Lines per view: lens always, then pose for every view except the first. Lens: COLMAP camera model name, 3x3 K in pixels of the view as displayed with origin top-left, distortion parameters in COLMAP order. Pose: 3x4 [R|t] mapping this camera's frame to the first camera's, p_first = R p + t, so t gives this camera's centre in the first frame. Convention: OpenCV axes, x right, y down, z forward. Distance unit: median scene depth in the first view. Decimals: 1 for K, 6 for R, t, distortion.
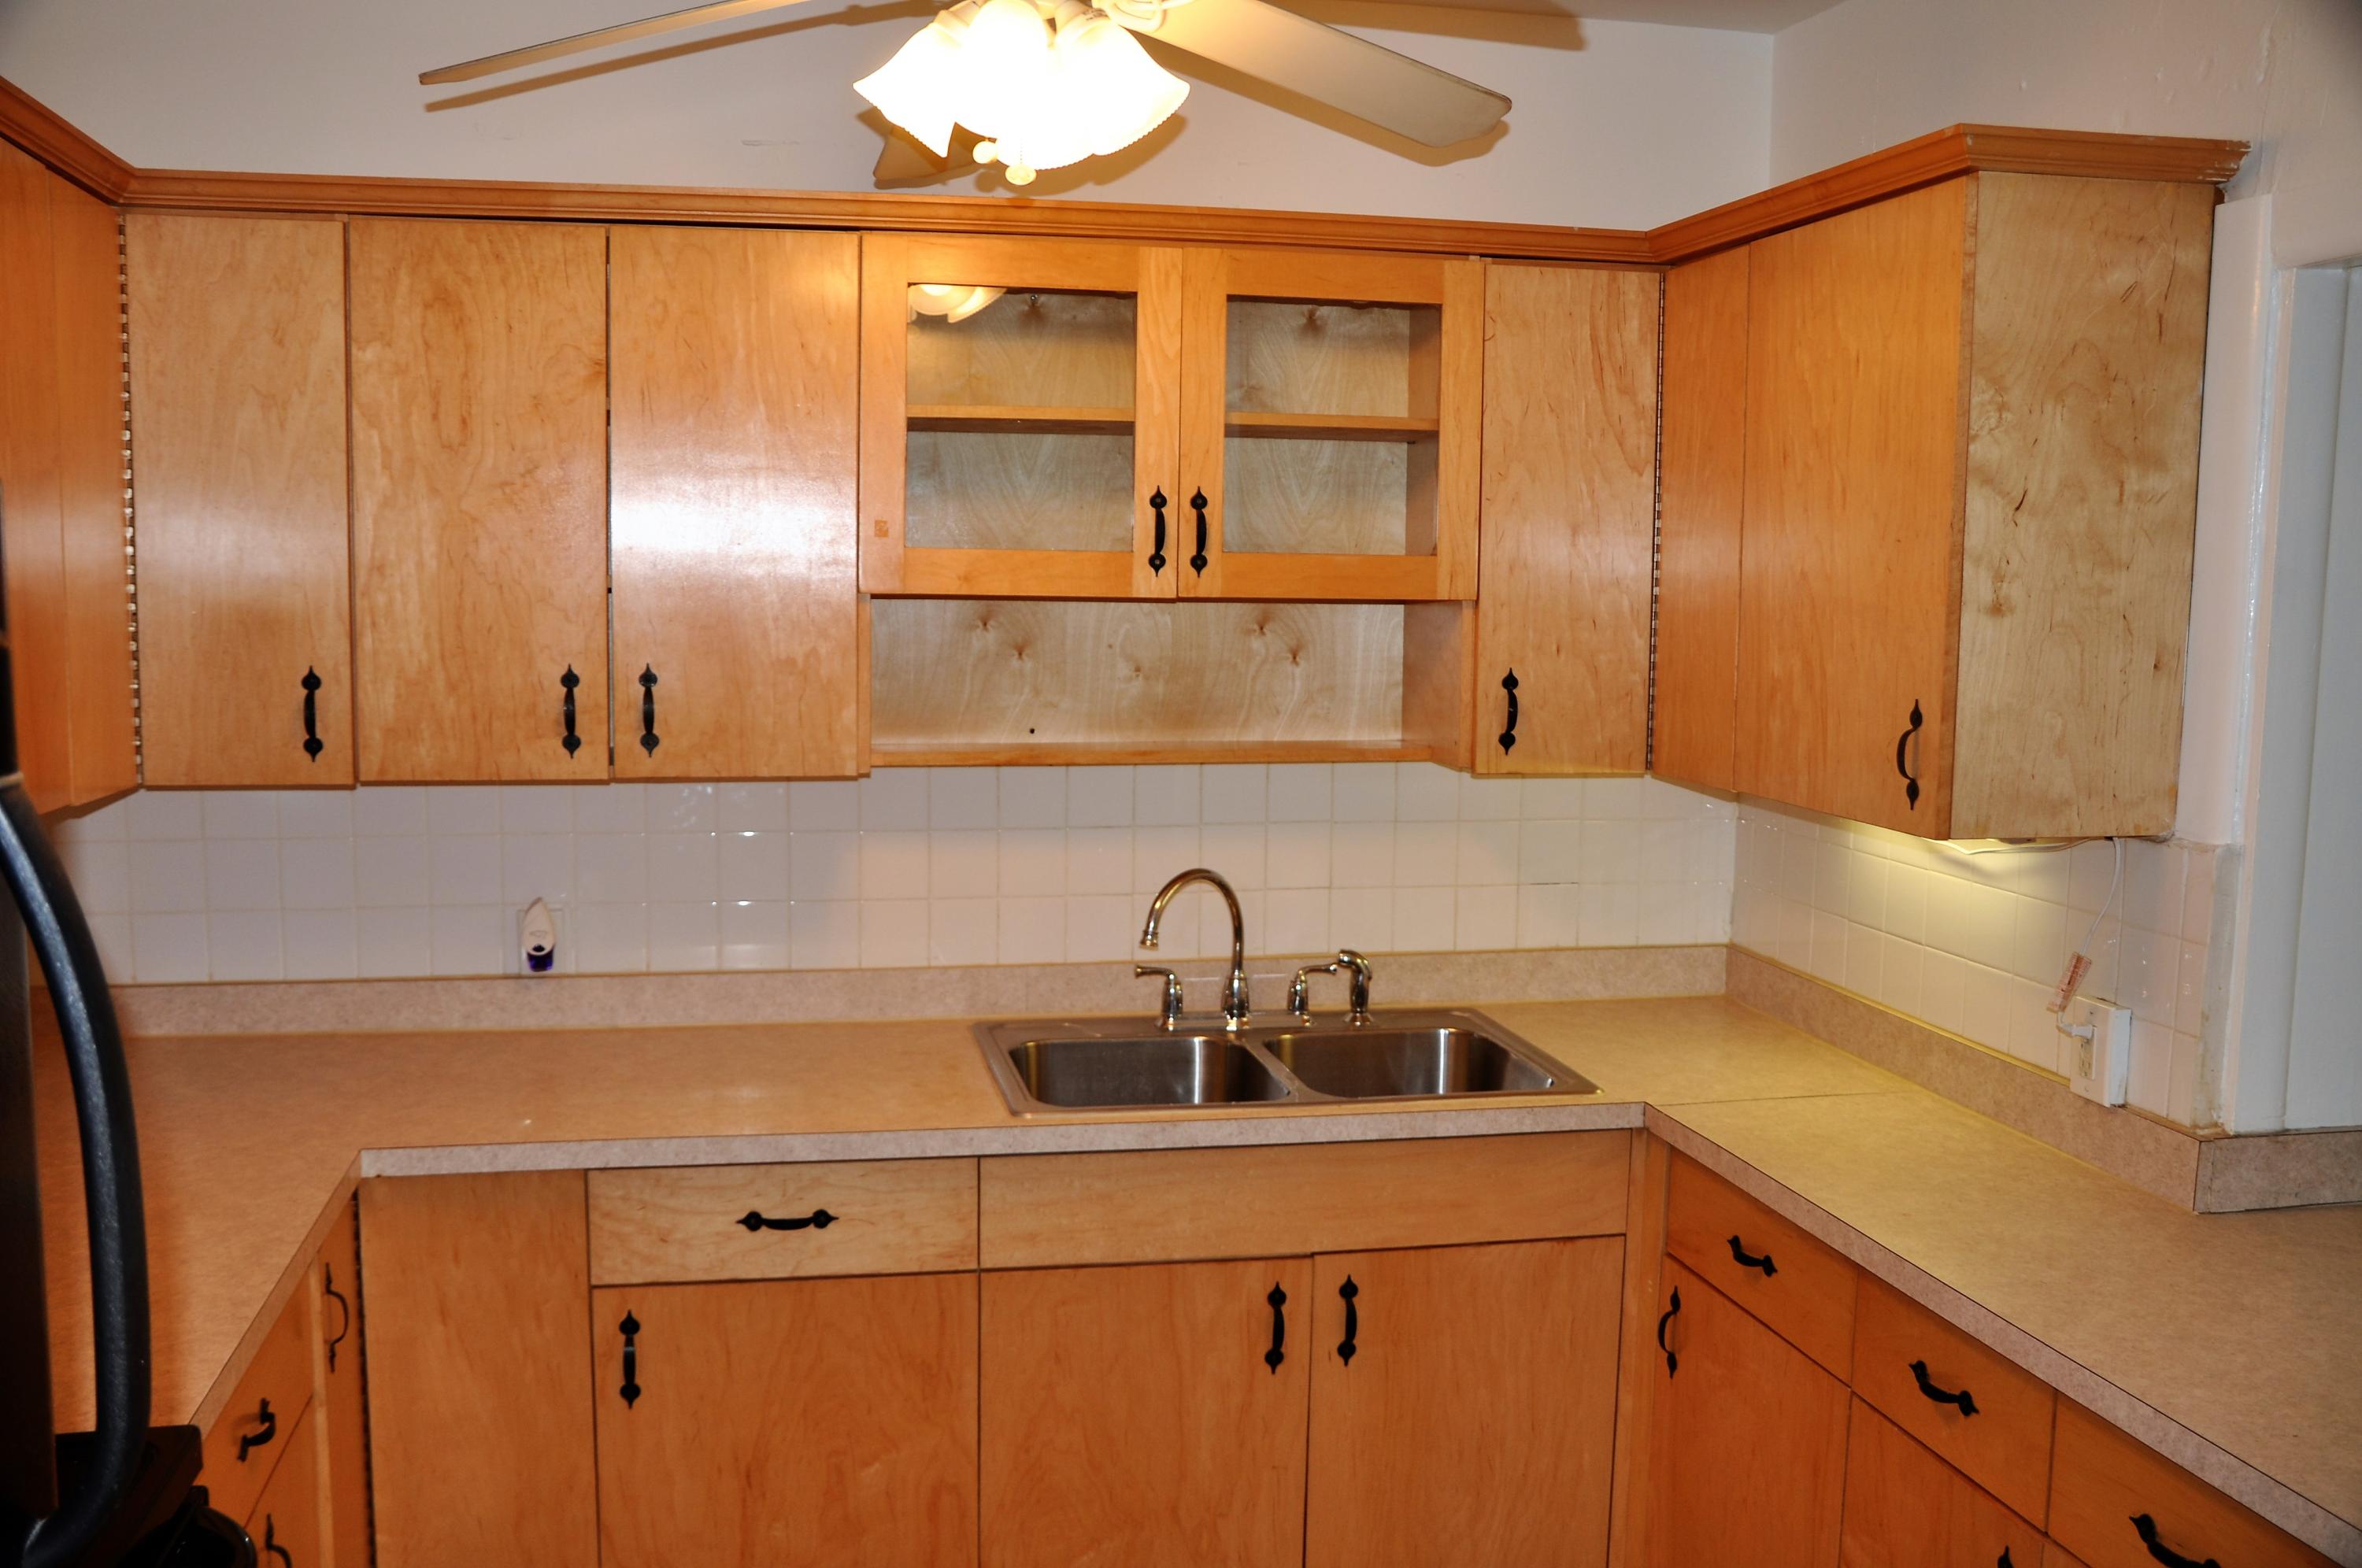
lens RADIAL K [[2139.2, 0, 1173.5], [0, 2139.2, 788.3], [0, 0, 1]] dist [-0.094586, 0.000000]
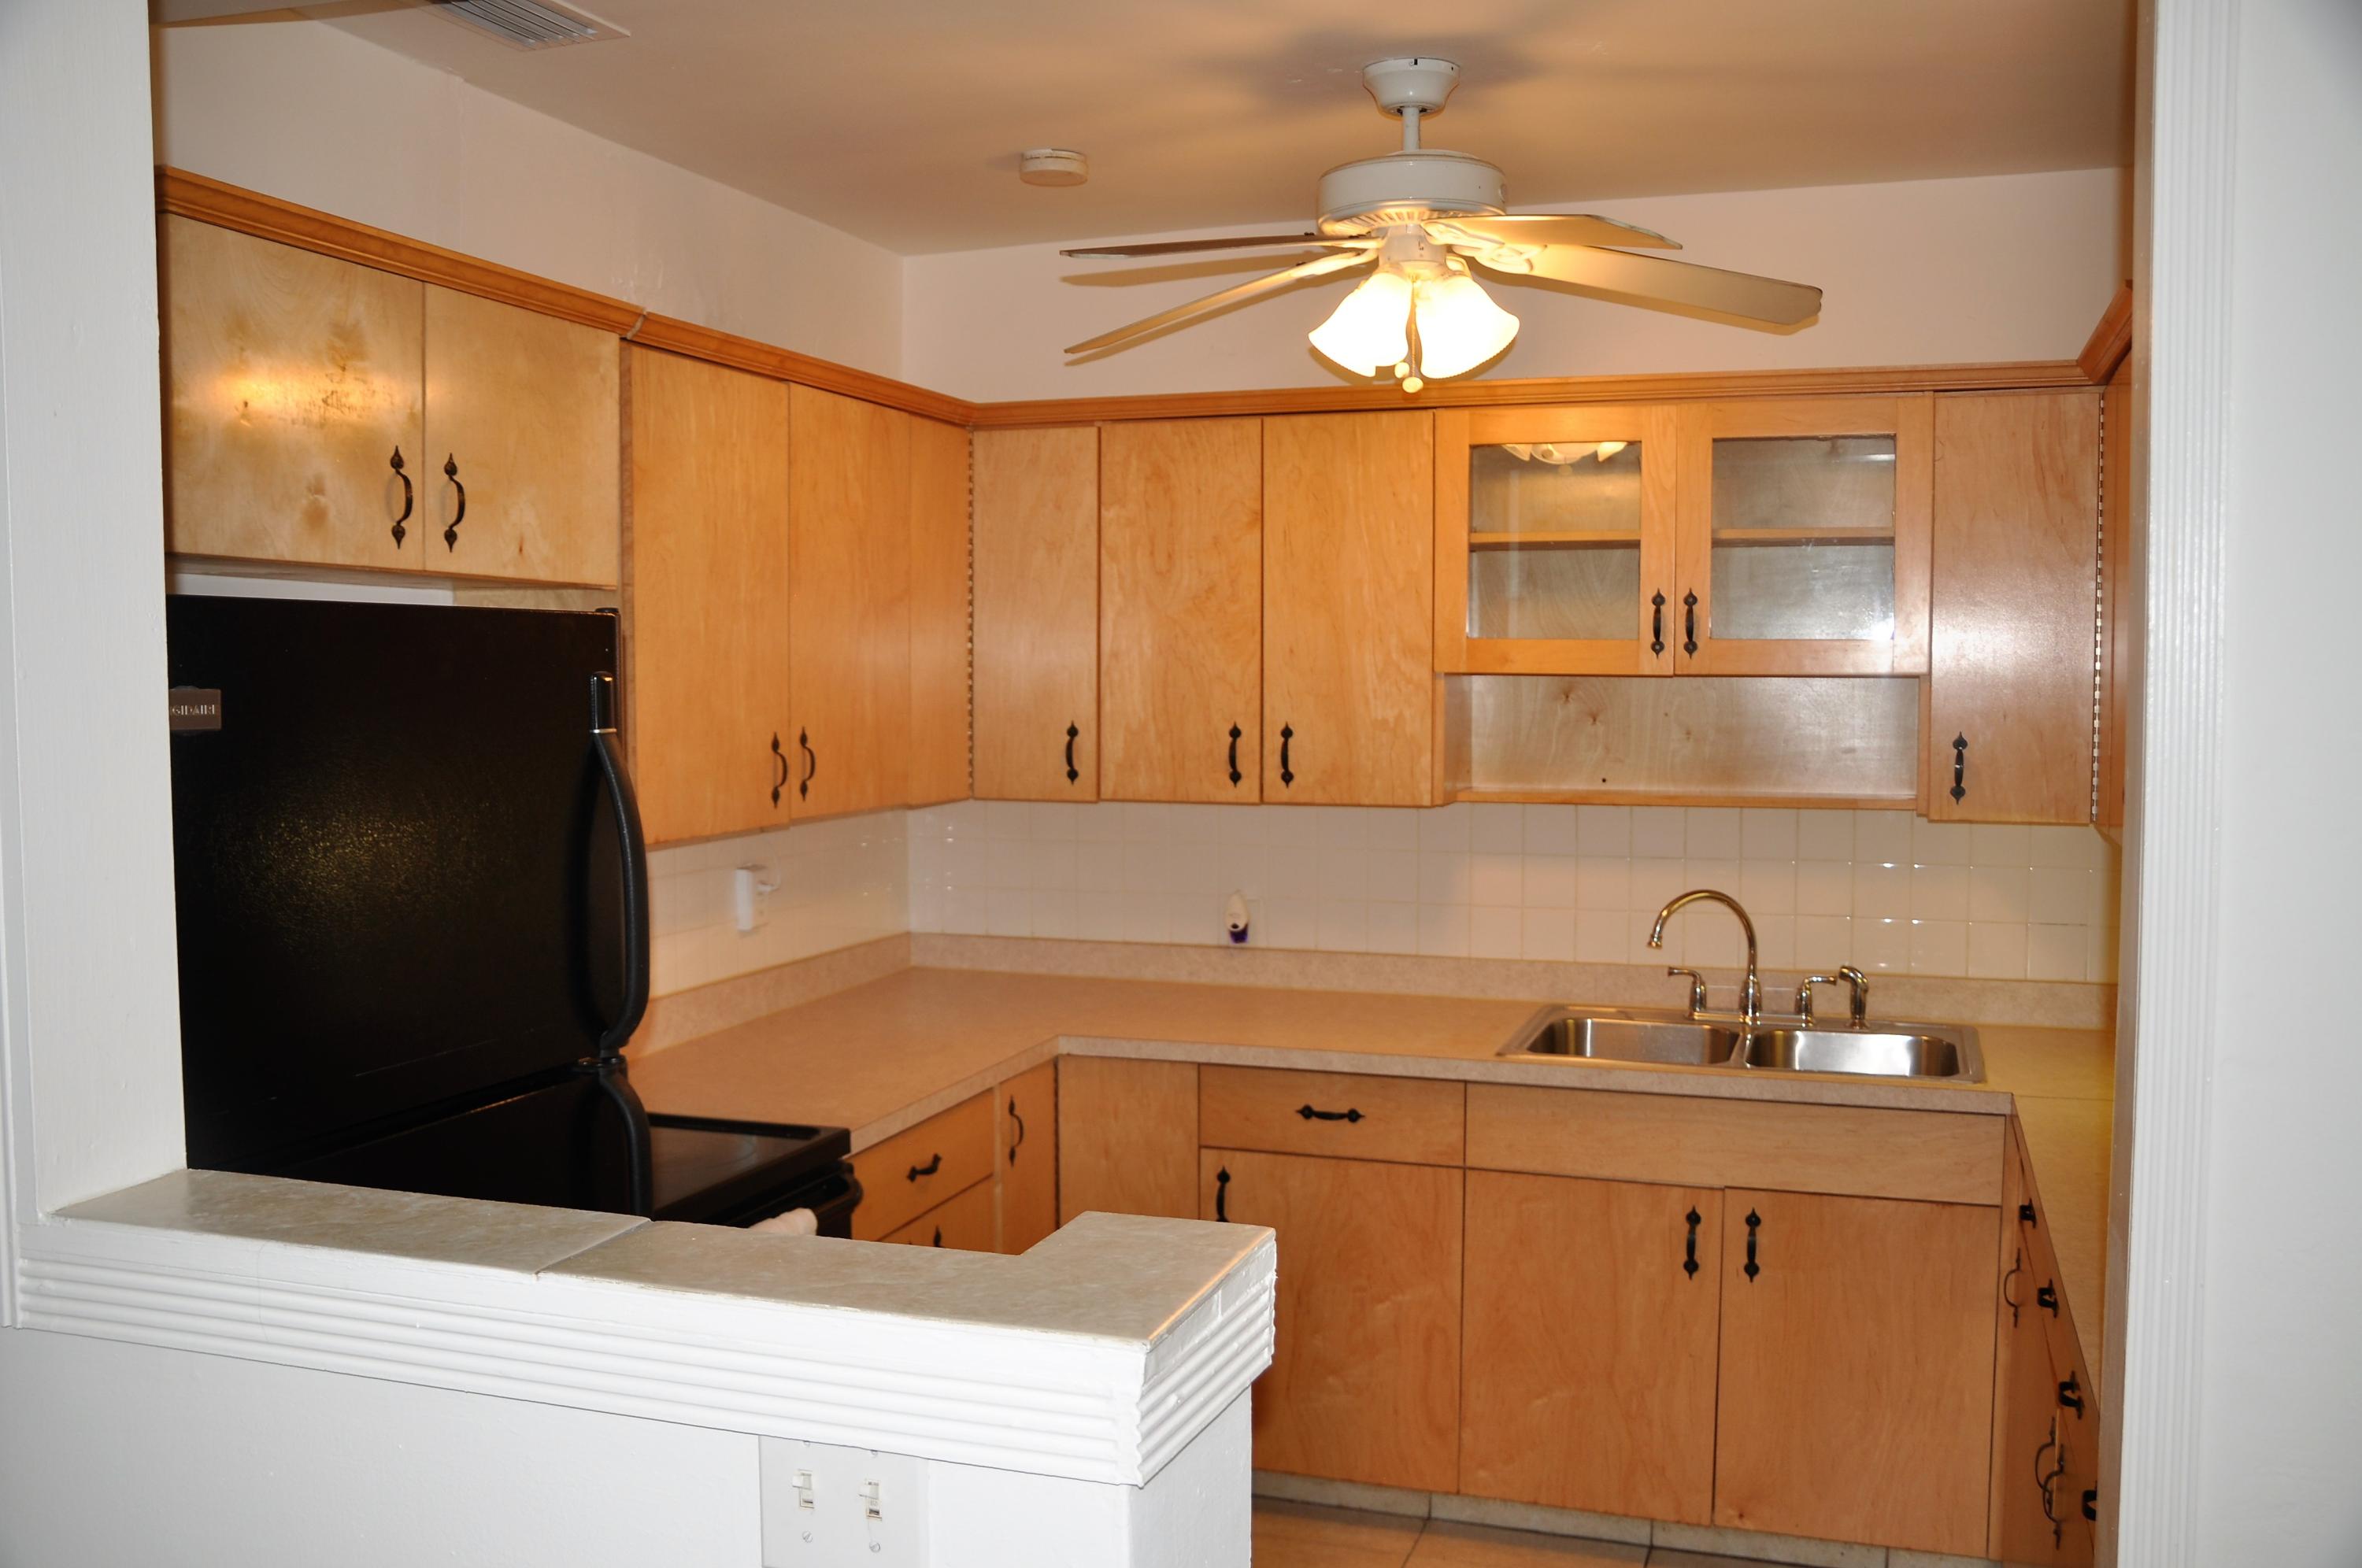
lens RADIAL K [[2139.2, 0, 1174.1], [0, 2139.2, 782.4], [0, 0, 1]] dist [-0.094586, 0.000000]
pose [[0.857155, 0.016491, -0.514794, 0.429109], [-0.043313, 0.998255, -0.040141, 0.042604], [0.513234, 0.056704, 0.856373, -0.261535]]
